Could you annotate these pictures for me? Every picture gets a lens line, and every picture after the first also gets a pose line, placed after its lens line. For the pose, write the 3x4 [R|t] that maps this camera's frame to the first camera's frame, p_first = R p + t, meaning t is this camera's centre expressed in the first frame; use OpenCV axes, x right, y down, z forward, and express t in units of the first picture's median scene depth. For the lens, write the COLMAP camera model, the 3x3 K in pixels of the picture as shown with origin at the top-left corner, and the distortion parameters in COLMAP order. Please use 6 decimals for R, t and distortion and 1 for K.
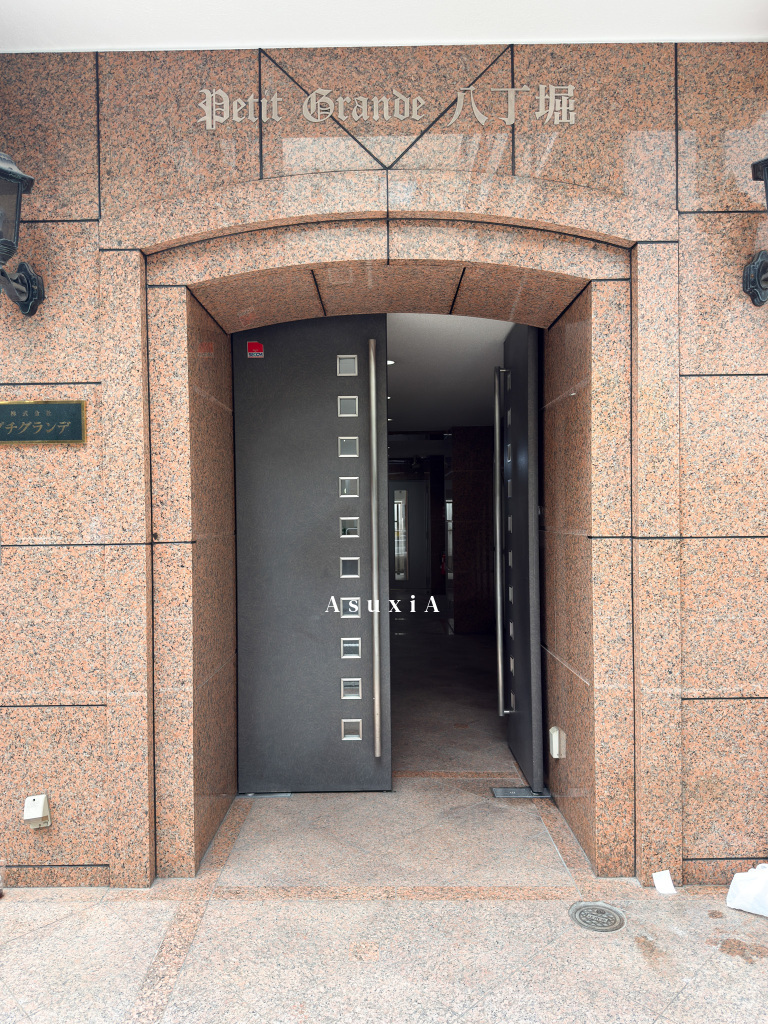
lens RADIAL K [[723.9, 0, 387.6], [0, 723.9, 526.7], [0, 0, 1]] dist [0.003925, -0.006925]
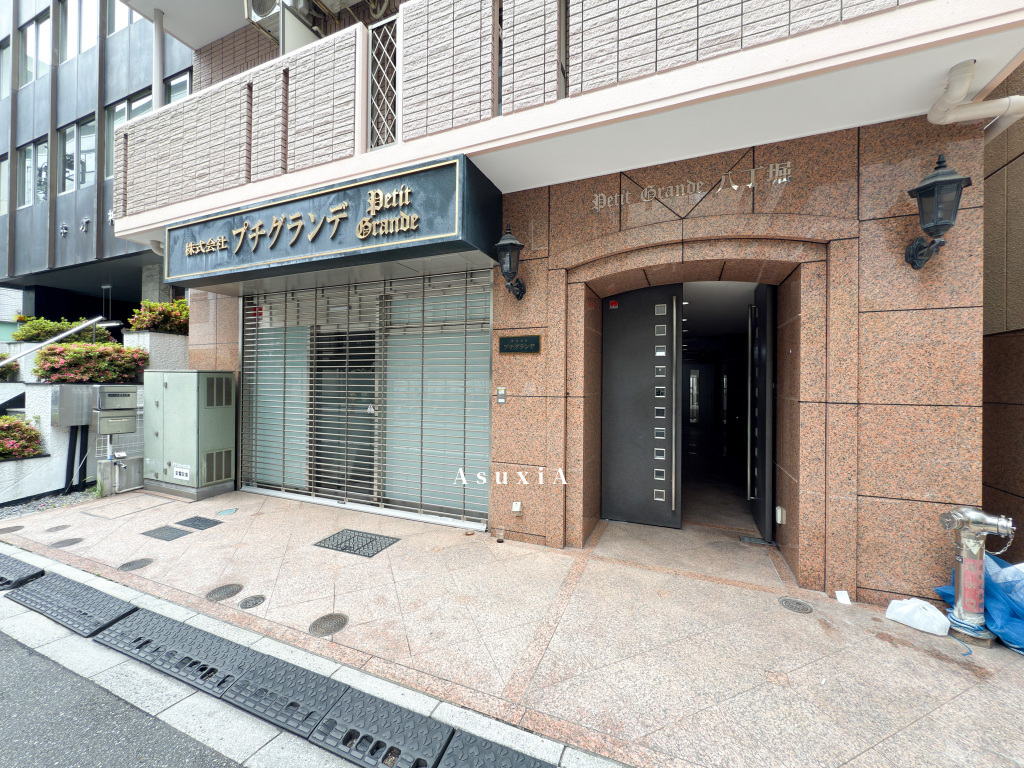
lens RADIAL K [[415.5, 0, 511.8], [0, 415.5, 381.6], [0, 0, 1]] dist [0.000378, -0.000301]
pose [[0.920125, 0.018480, -0.391189, 0.022394], [-0.024555, 0.999643, -0.010532, -0.007301], [0.390855, 0.019296, 0.920250, -0.263652]]
